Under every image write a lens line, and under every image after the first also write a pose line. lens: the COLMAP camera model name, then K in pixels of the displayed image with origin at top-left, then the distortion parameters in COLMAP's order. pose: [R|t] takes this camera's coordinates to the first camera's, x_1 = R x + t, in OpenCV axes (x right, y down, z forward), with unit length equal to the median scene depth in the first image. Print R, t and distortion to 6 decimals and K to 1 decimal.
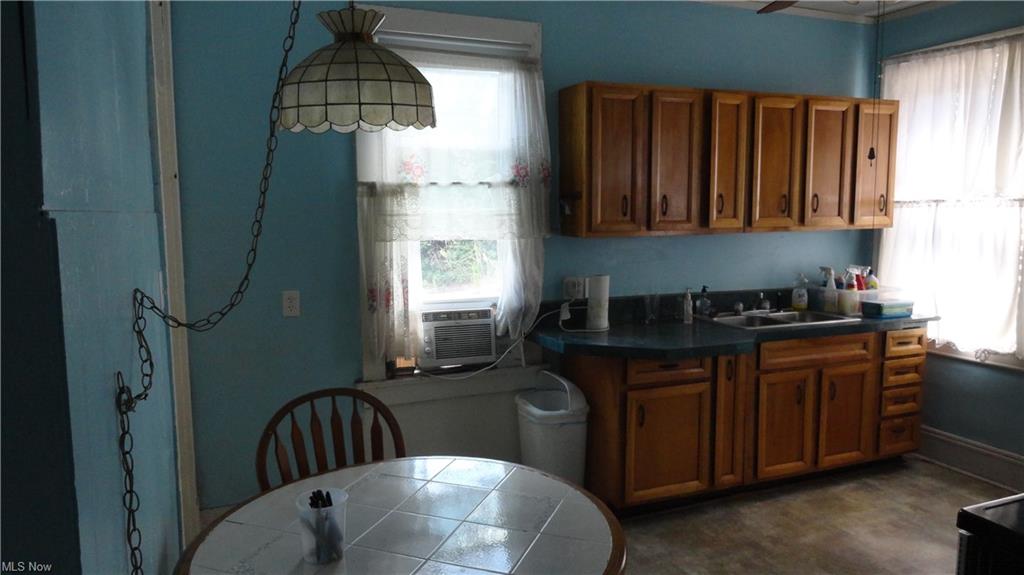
lens RADIAL K [[705.6, 0, 512.0], [0, 705.6, 287.5], [0, 0, 1]] dist [0.008430, 0.002500]
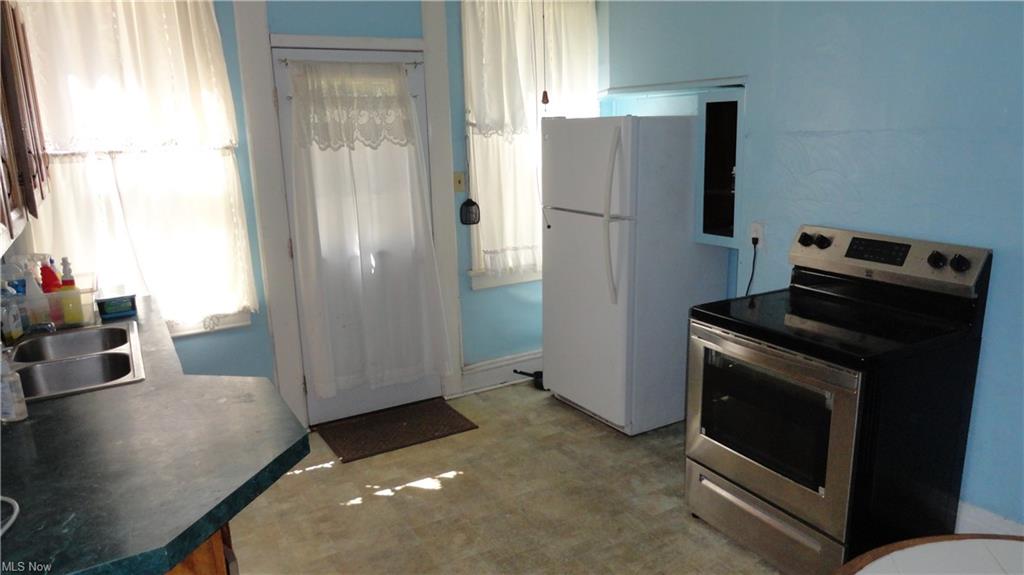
lens RADIAL K [[705.6, 0, 512.0], [0, 705.6, 287.5], [0, 0, 1]] dist [0.008430, 0.002500]
pose [[-0.126713, -0.213166, 0.968764, -0.273768], [0.141022, 0.962845, 0.230309, -0.111362], [-0.981864, 0.165800, -0.091944, 0.766116]]
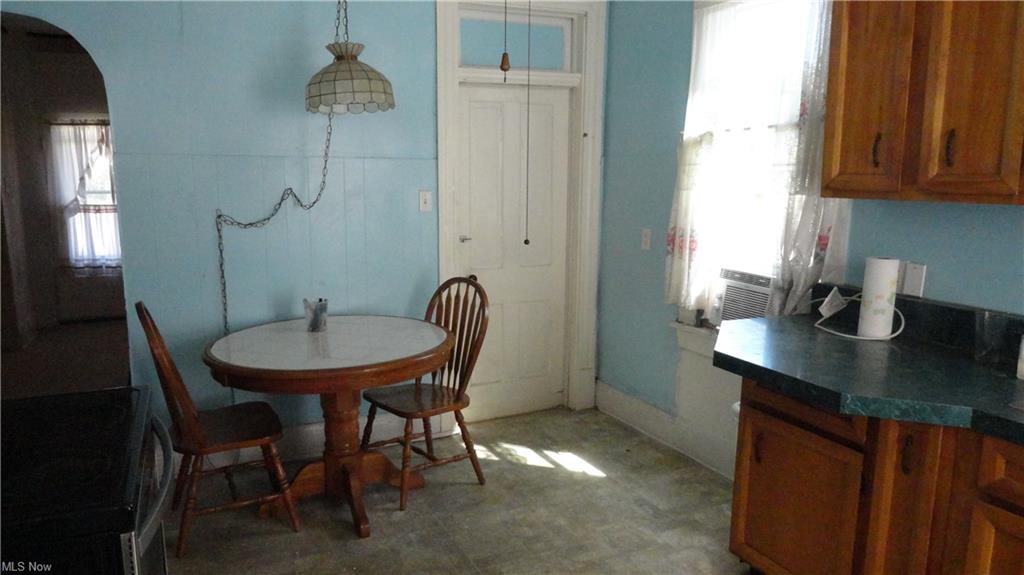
lens RADIAL K [[705.6, 0, 512.0], [0, 705.6, 287.5], [0, 0, 1]] dist [0.008430, 0.002500]
pose [[0.064430, 0.170359, -0.983273, 0.791559], [-0.120608, 0.979427, 0.161789, -0.058470], [0.990607, 0.108167, 0.083651, 0.640028]]
